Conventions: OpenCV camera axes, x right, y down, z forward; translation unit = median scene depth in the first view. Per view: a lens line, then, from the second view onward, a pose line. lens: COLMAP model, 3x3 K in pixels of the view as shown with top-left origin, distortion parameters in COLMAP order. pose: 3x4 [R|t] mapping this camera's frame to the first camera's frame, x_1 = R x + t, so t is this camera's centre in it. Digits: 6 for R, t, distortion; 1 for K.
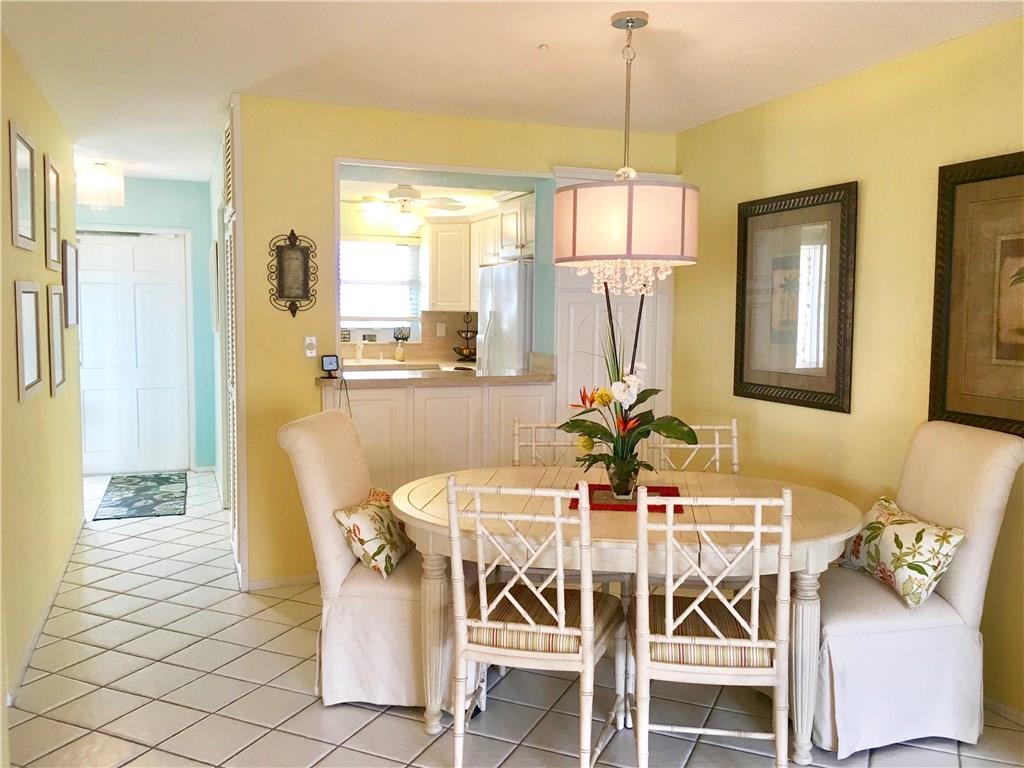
lens RADIAL K [[861.7, 0, 514.7], [0, 861.7, 377.5], [0, 0, 1]] dist [0.047915, 0.001800]
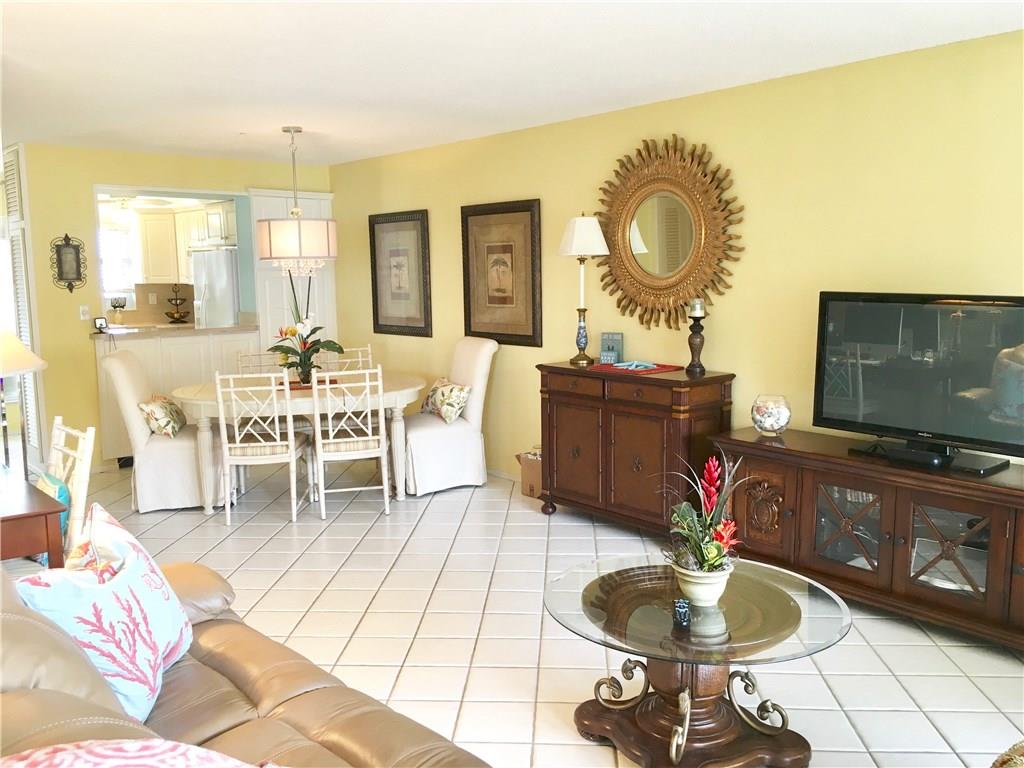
lens RADIAL K [[861.7, 0, 514.7], [0, 861.7, 377.5], [0, 0, 1]] dist [0.047915, 0.001800]
pose [[0.935728, -0.066118, 0.346469, -0.101188], [0.050841, 0.997299, 0.053009, 0.046891], [-0.349038, -0.031988, 0.936563, -0.924205]]
